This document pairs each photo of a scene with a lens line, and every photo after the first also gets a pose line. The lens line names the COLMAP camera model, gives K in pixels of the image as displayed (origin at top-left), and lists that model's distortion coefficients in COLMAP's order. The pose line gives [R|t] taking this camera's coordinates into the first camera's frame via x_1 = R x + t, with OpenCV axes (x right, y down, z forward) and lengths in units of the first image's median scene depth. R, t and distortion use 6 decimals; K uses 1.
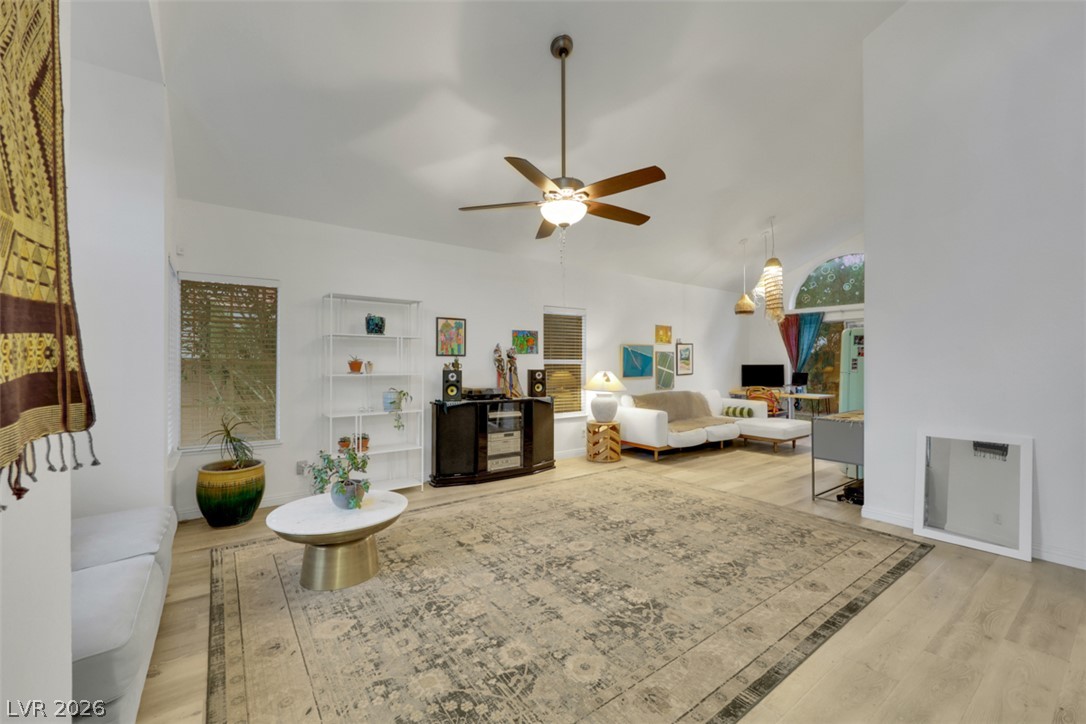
lens RADIAL K [[451.7, 0, 541.4], [0, 451.7, 359.5], [0, 0, 1]] dist [0.000331, -0.000155]
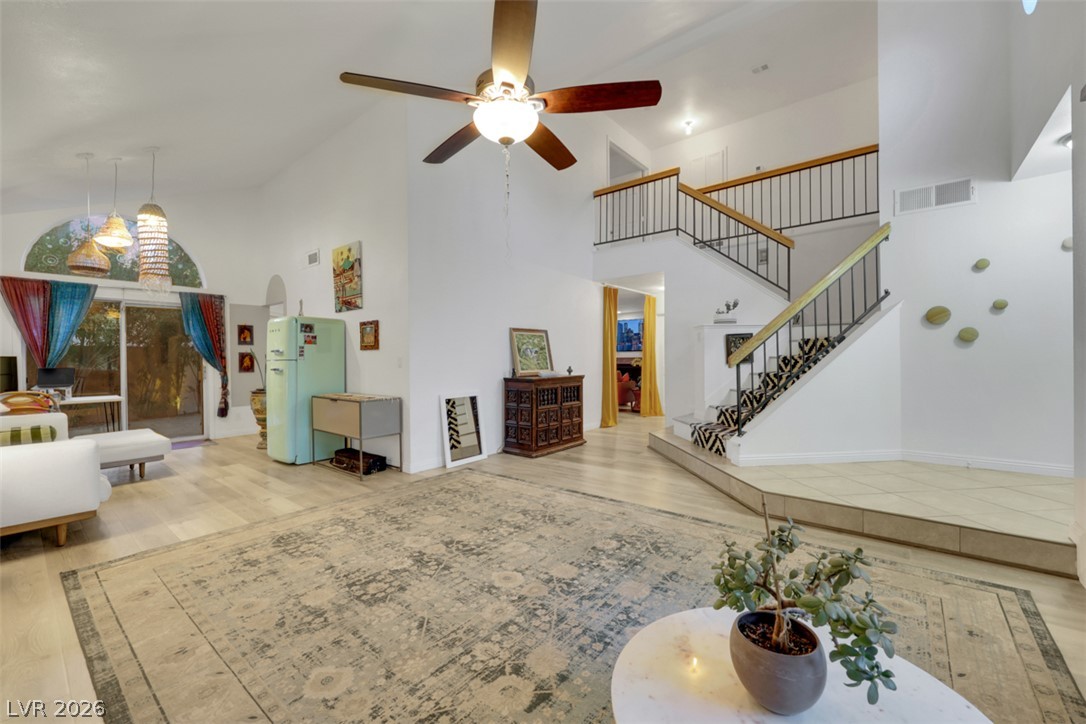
lens RADIAL K [[451.7, 0, 541.4], [0, 451.7, 359.5], [0, 0, 1]] dist [0.000331, -0.000155]
pose [[-0.269615, 0.002560, 0.962965, -0.622700], [0.005087, 0.999986, -0.001234, 0.046676], [-0.962955, 0.004565, -0.269624, 1.094904]]
